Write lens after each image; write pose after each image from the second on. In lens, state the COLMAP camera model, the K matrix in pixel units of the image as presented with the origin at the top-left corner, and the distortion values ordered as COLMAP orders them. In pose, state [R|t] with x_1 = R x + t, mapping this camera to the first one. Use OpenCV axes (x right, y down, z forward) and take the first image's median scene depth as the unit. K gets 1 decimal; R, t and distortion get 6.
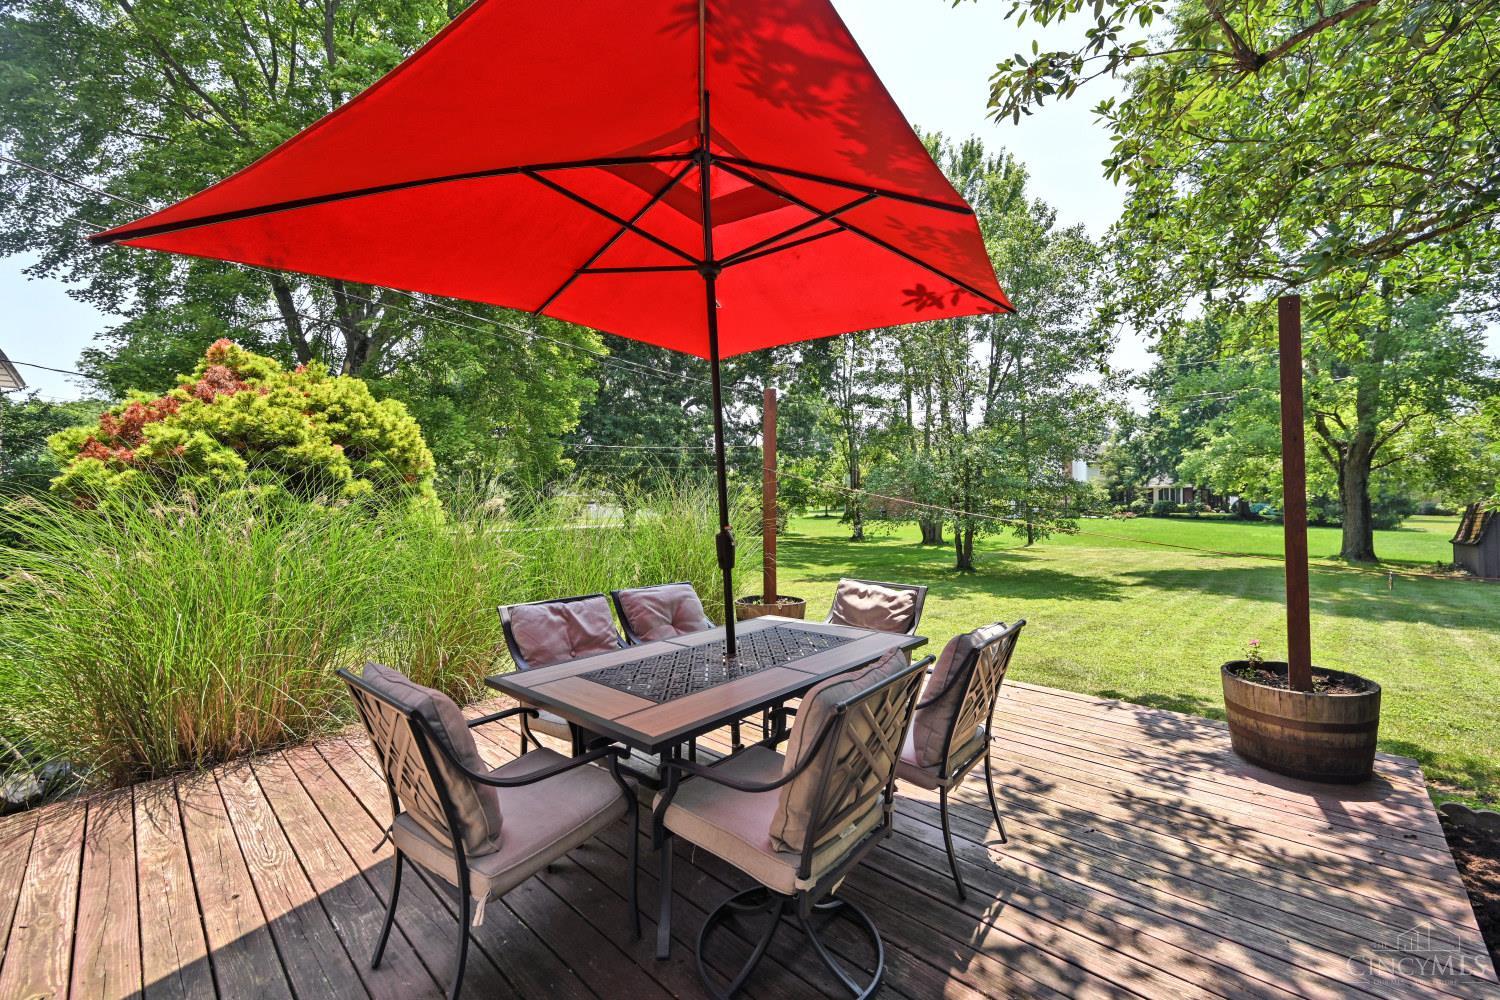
lens RADIAL K [[596.4, 0, 762.4], [0, 596.4, 499.7], [0, 0, 1]] dist [0.001505, 0.000113]
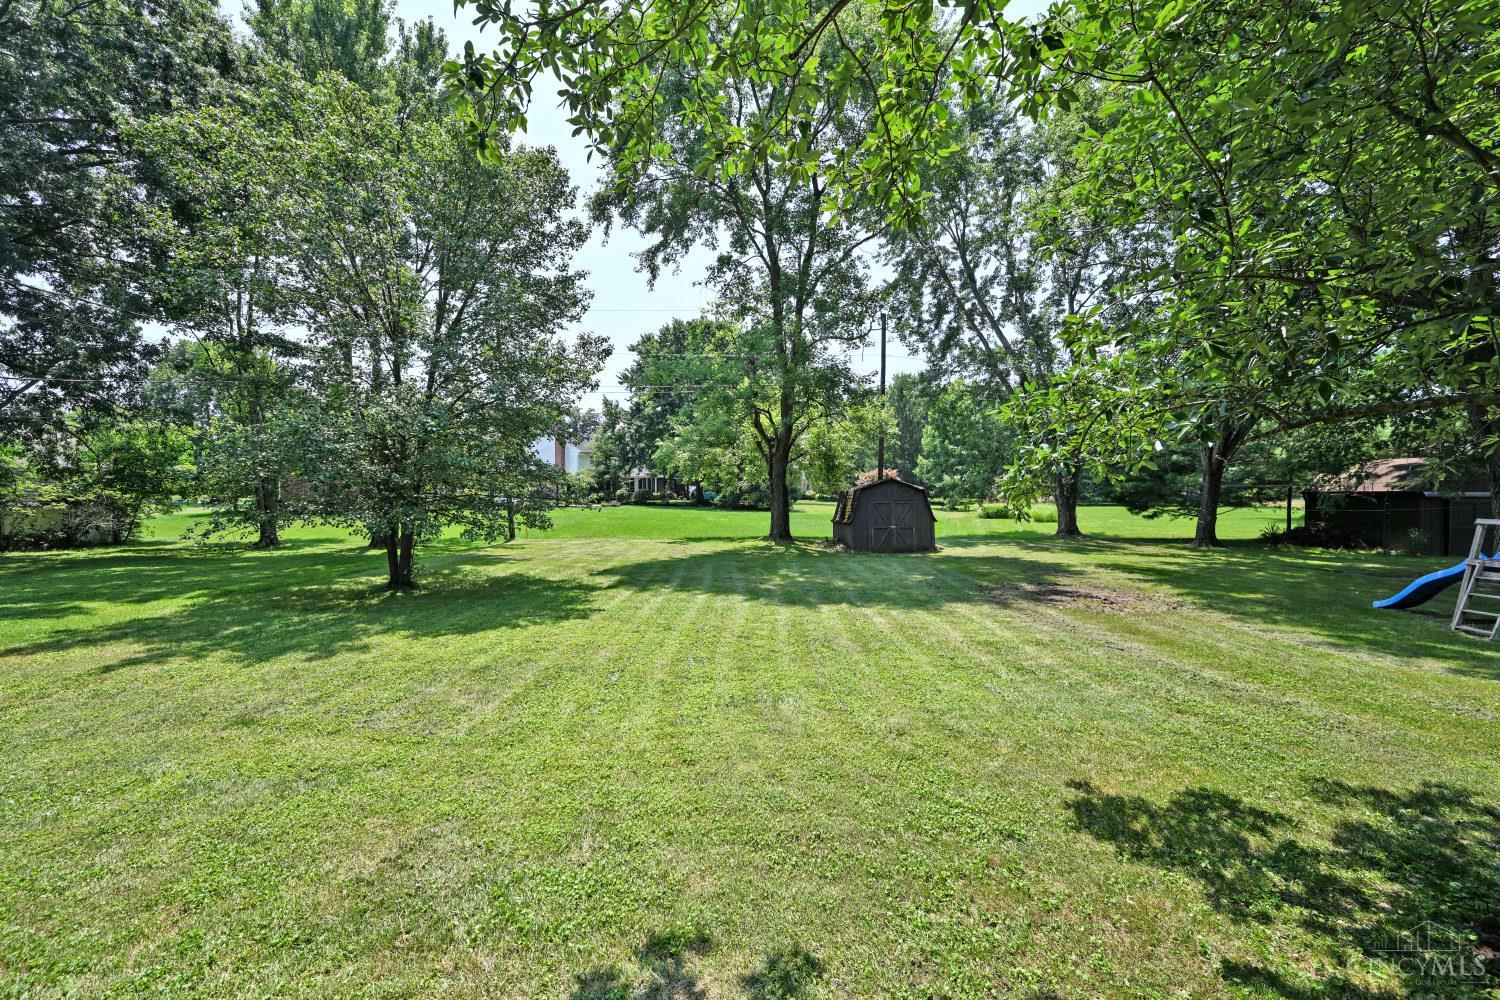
lens RADIAL K [[596.4, 0, 753.3], [0, 596.4, 495.7], [0, 0, 1]] dist [0.001505, 0.000113]
pose [[0.715211, -0.008090, 0.698862, 0.103839], [0.000560, 0.999939, 0.011001, 0.001905], [-0.698909, -0.007477, 0.715172, 0.146808]]
